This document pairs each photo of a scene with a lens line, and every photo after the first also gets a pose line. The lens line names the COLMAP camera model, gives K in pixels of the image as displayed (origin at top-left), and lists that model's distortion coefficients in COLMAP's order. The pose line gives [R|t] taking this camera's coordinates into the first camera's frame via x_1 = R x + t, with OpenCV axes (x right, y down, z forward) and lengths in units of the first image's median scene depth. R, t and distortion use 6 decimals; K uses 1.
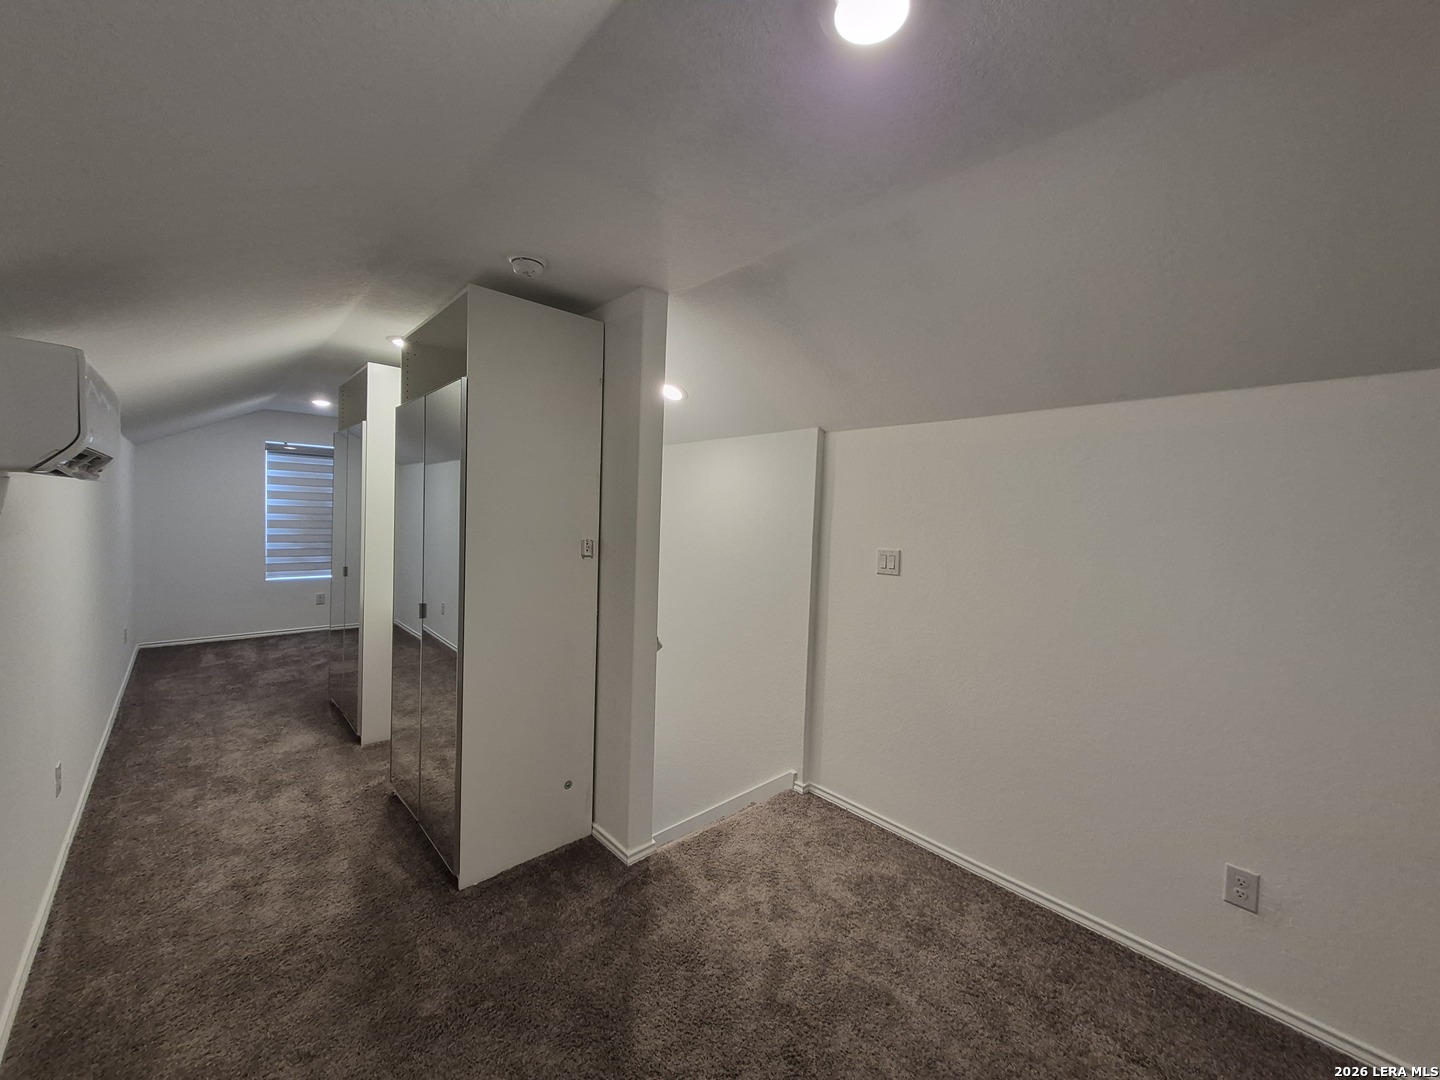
lens RADIAL K [[560.6, 0, 723.8], [0, 560.6, 534.9], [0, 0, 1]] dist [0.002299, -0.001113]
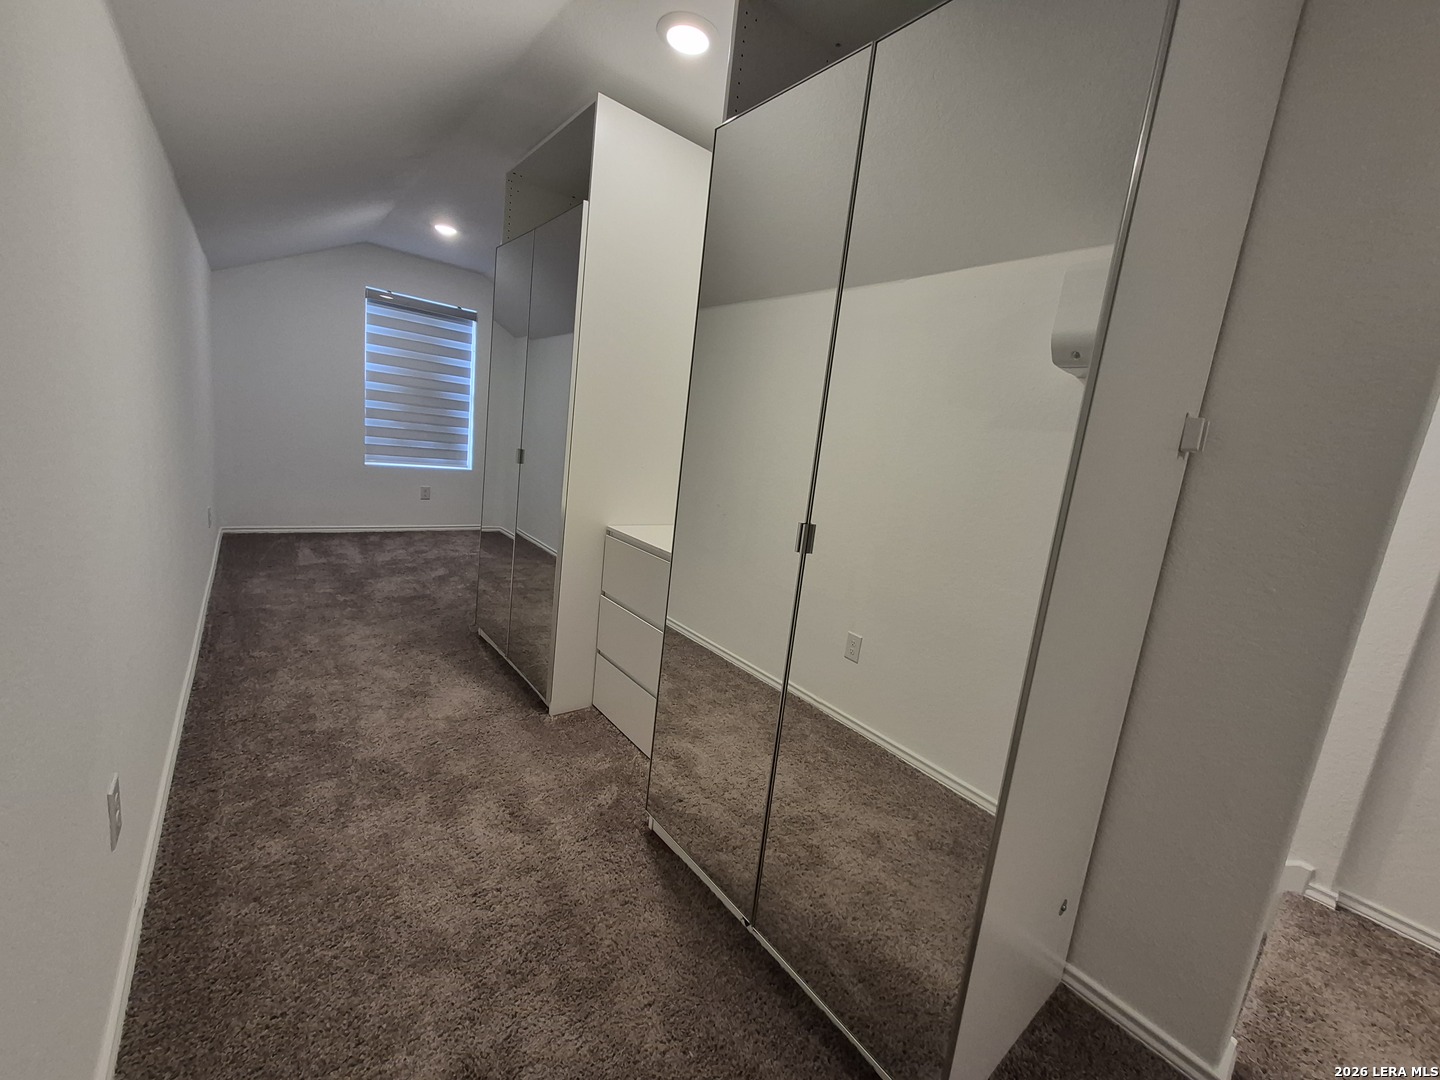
lens RADIAL K [[560.6, 0, 727.2], [0, 560.6, 536.5], [0, 0, 1]] dist [0.002299, -0.001113]
pose [[0.993798, 0.097793, -0.052929, -0.405189], [-0.090298, 0.987511, 0.129102, 0.053708], [0.064894, -0.123522, 0.990218, 0.360000]]
